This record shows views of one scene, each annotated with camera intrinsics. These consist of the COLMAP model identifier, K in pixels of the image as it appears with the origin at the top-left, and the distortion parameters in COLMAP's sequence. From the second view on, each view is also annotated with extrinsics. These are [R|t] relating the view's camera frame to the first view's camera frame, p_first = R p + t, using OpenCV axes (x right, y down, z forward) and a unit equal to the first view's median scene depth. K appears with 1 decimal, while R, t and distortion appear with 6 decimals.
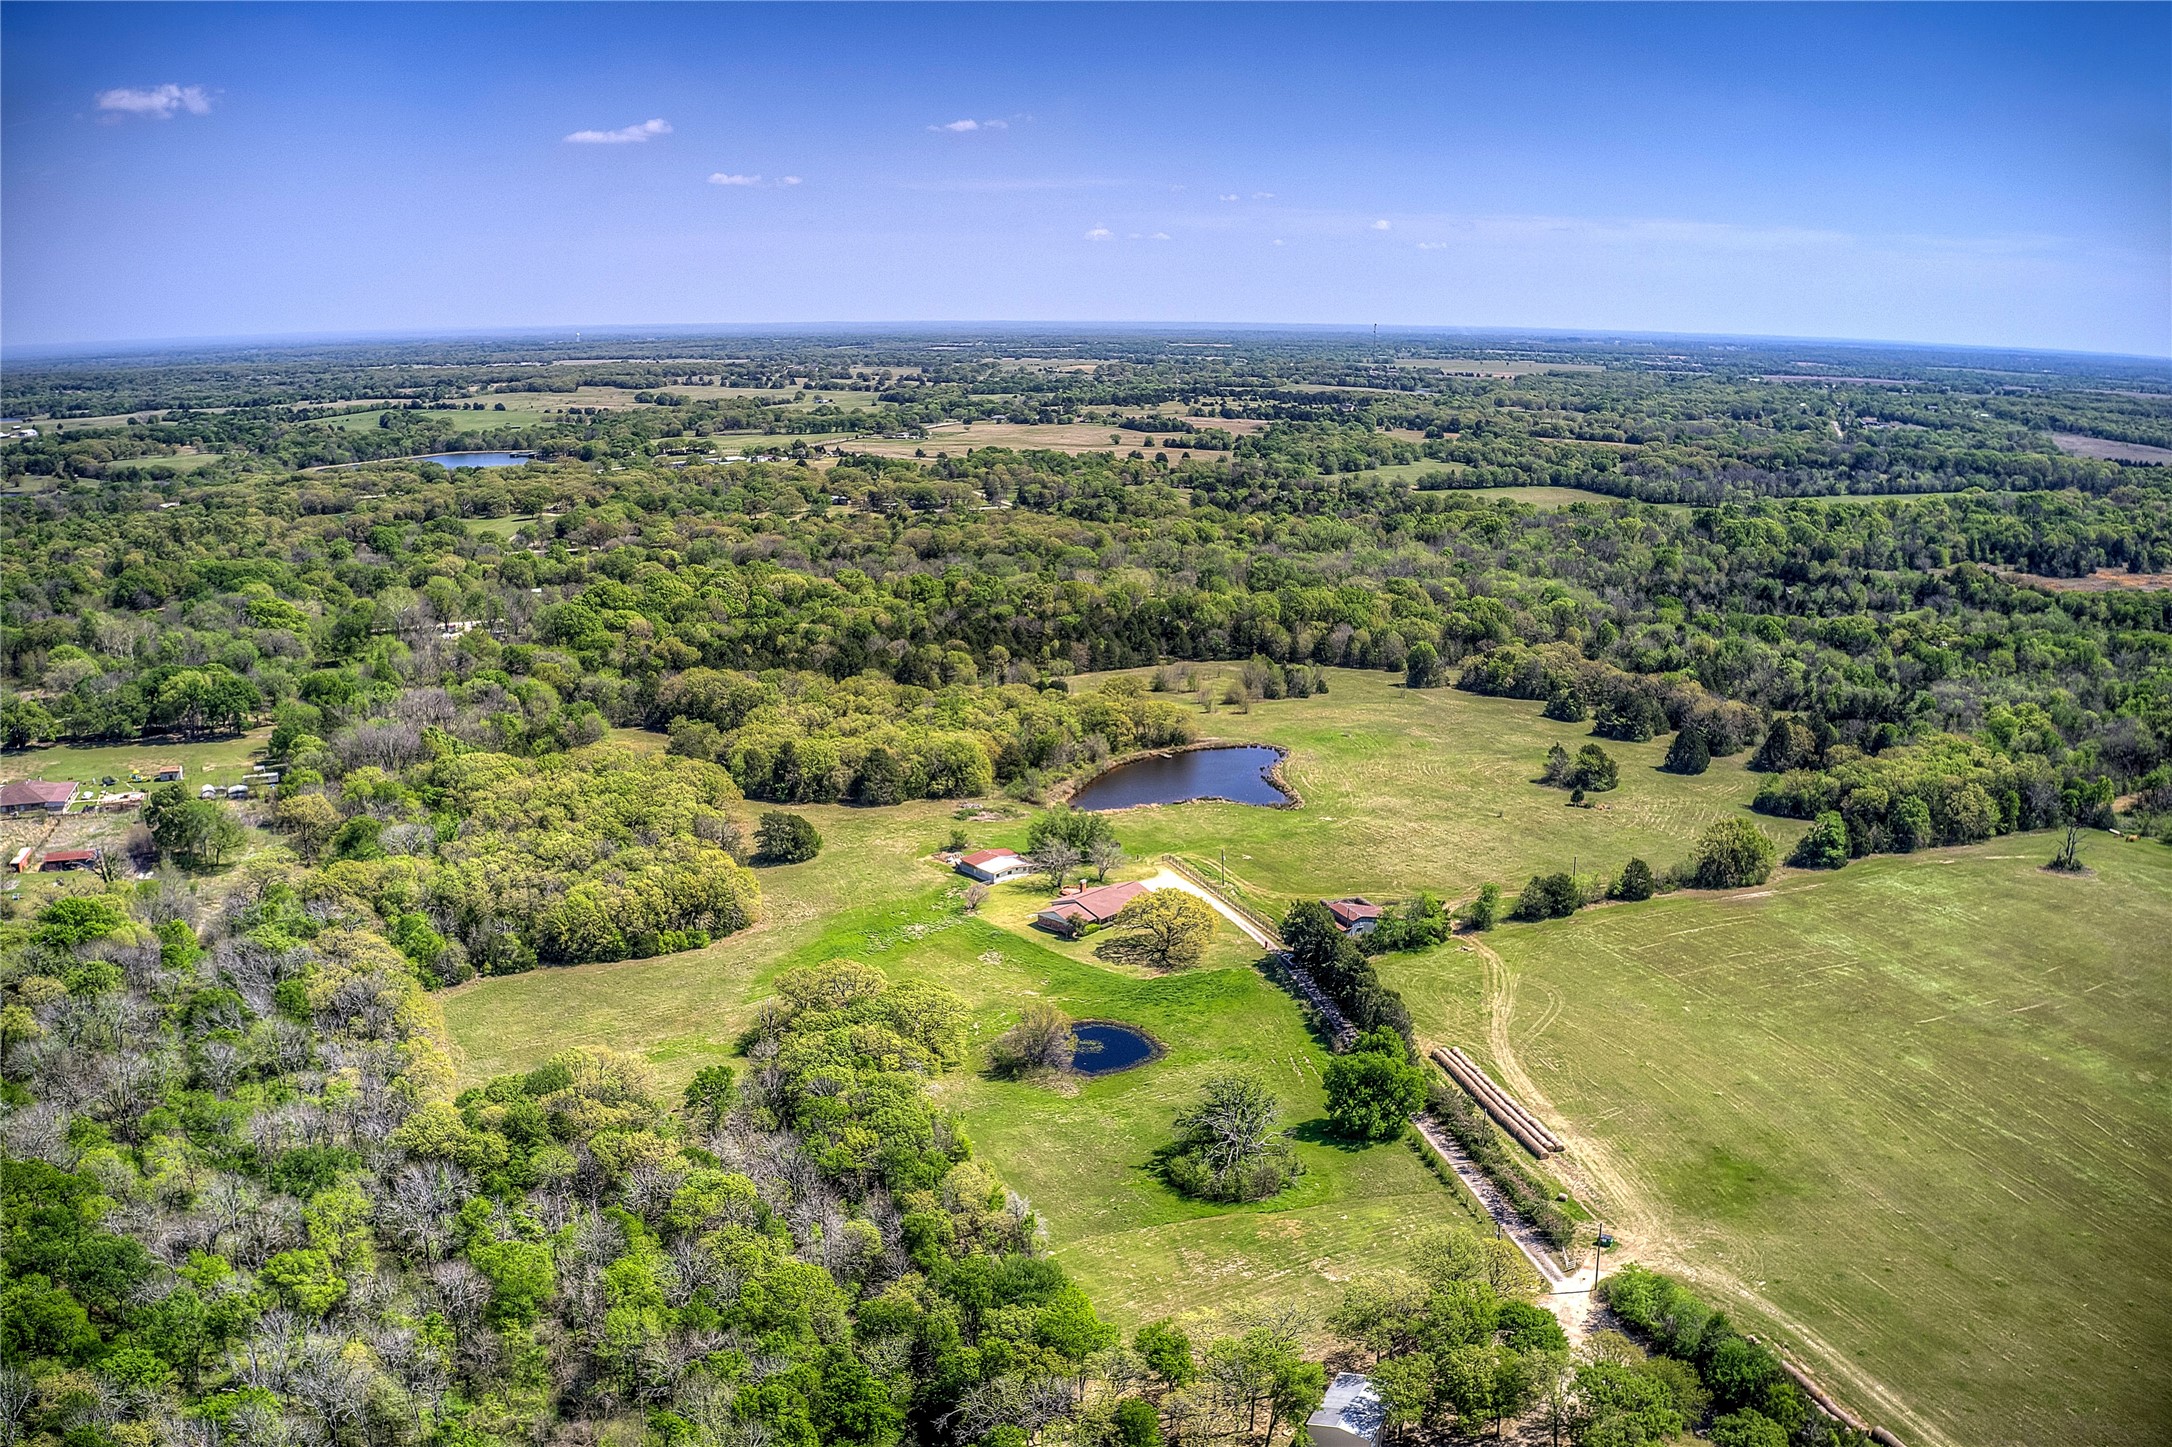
lens RADIAL K [[1785.6, 0, 1086.0], [0, 1785.6, 723.5], [0, 0, 1]] dist [-0.207948, 0.007471]
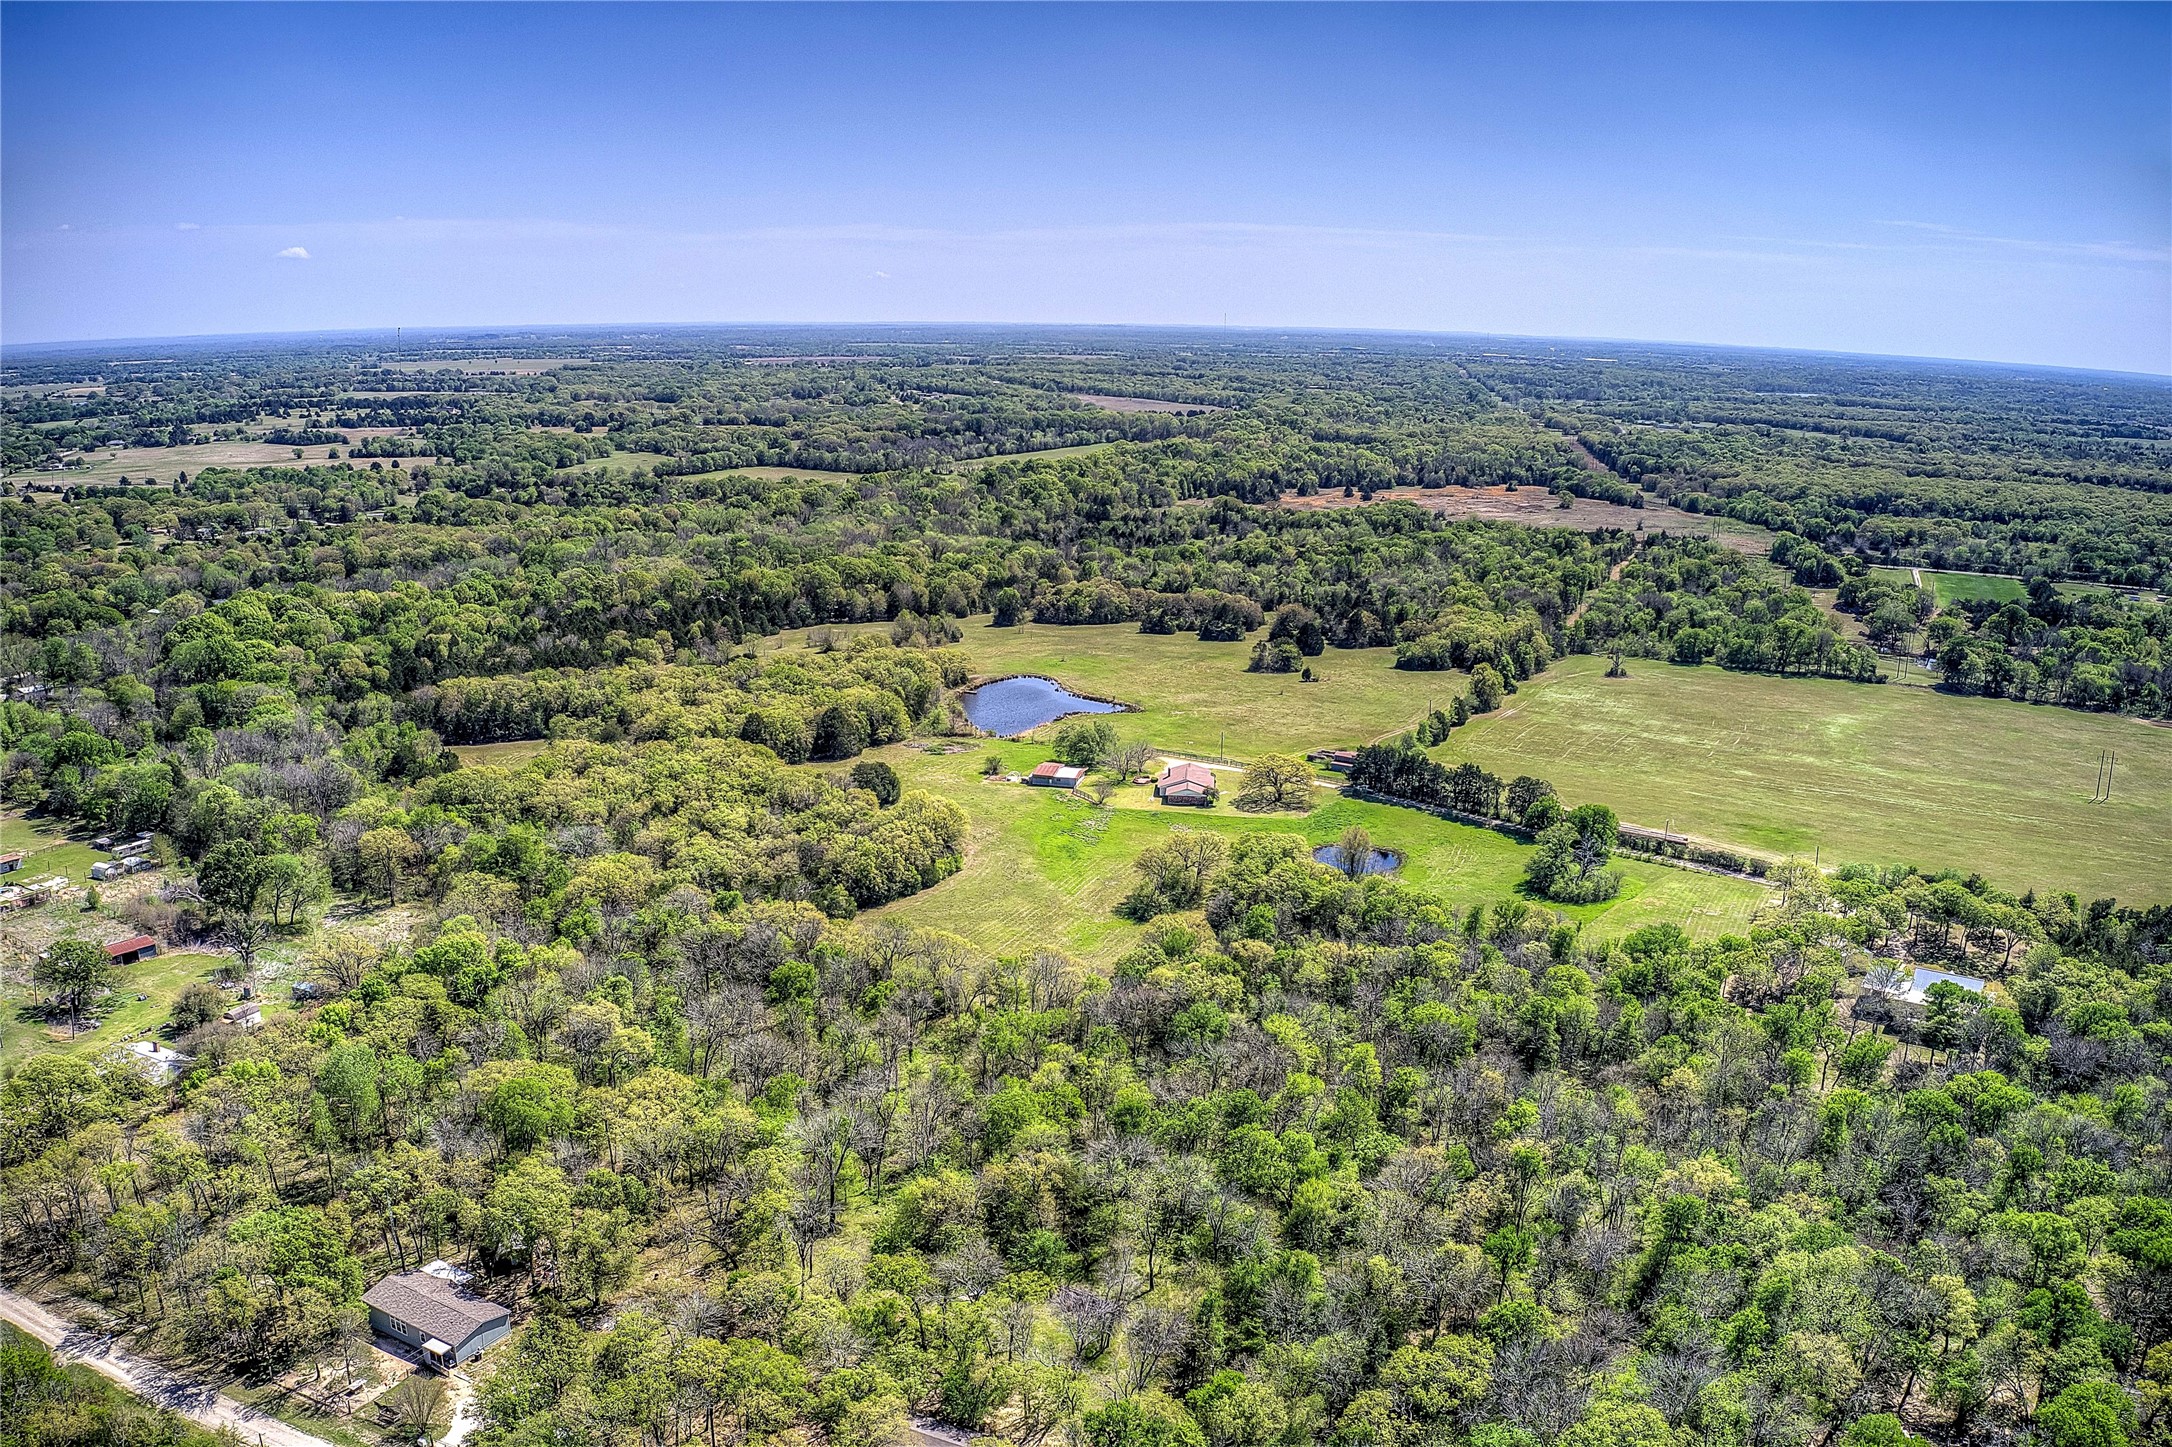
lens RADIAL K [[1785.6, 0, 1086.0], [0, 1785.6, 723.5], [0, 0, 1]] dist [-0.207948, 0.007471]
pose [[0.772823, -0.132548, 0.620625, -0.544566], [0.129936, 0.990276, 0.049695, -0.008451], [-0.621177, 0.042236, 0.782532, 0.026324]]
